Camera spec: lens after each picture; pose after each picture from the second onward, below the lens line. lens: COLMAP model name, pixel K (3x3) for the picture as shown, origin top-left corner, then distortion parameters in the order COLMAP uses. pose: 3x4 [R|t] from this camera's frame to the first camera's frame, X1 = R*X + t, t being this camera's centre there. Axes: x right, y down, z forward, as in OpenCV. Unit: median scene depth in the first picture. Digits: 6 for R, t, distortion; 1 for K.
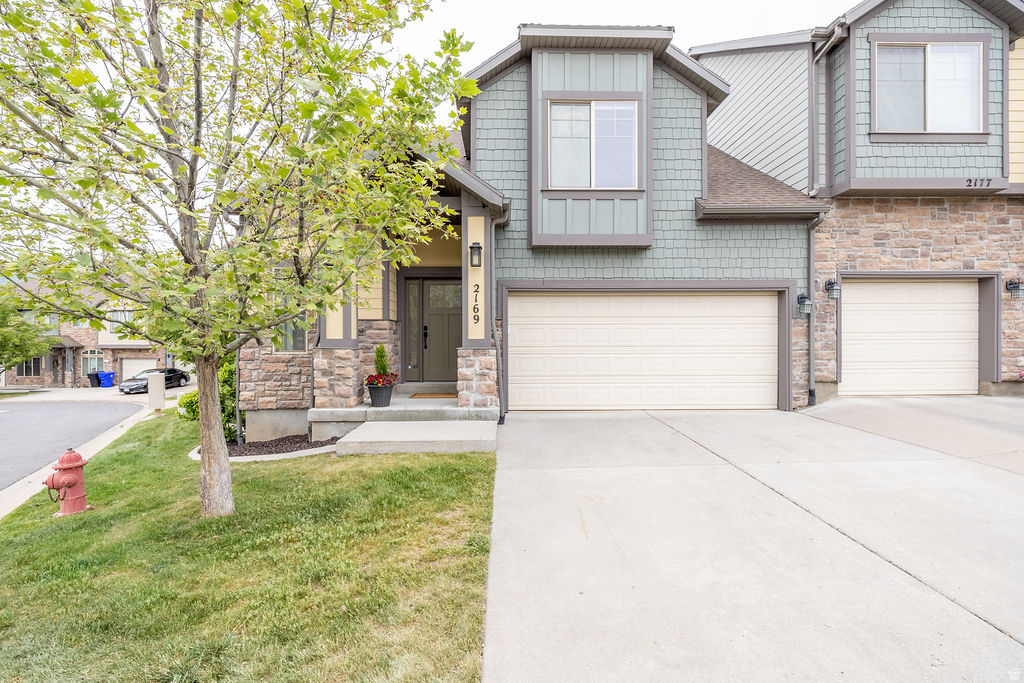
lens RADIAL K [[460.8, 0, 512.0], [0, 460.8, 341.5], [0, 0, 1]] dist [0.000649, 0.000062]
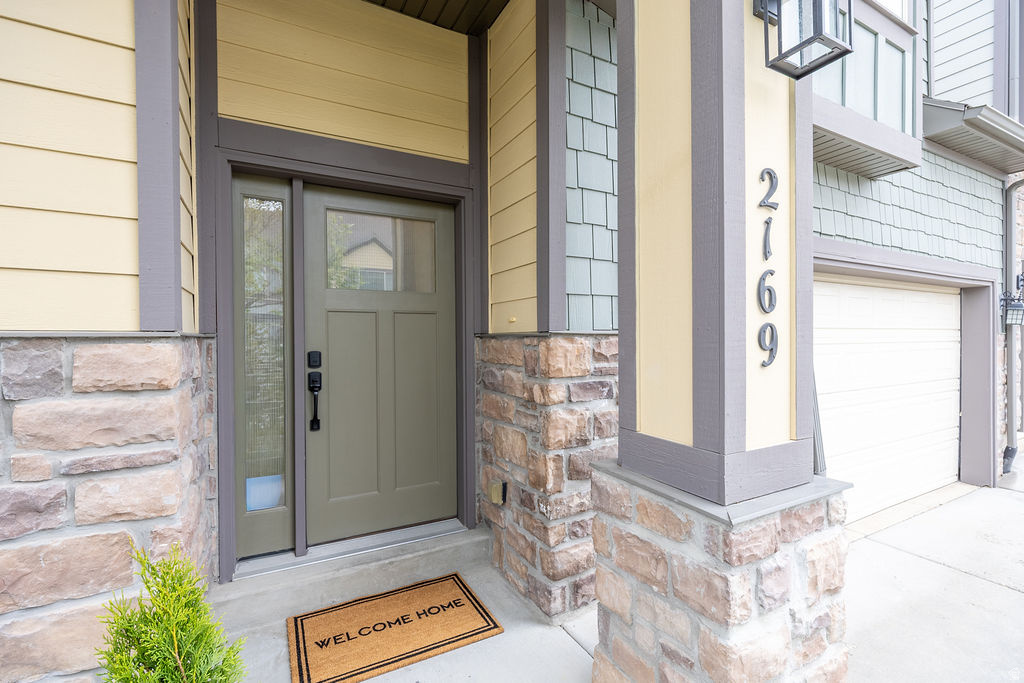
lens RADIAL K [[460.8, 0, 512.0], [0, 460.8, 341.5], [0, 0, 1]] dist [0.000649, 0.000062]
pose [[0.889321, -0.005072, 0.457256, -0.226660], [0.003261, 0.999983, 0.004751, -0.044099], [-0.457272, -0.002734, 0.889323, 0.748887]]
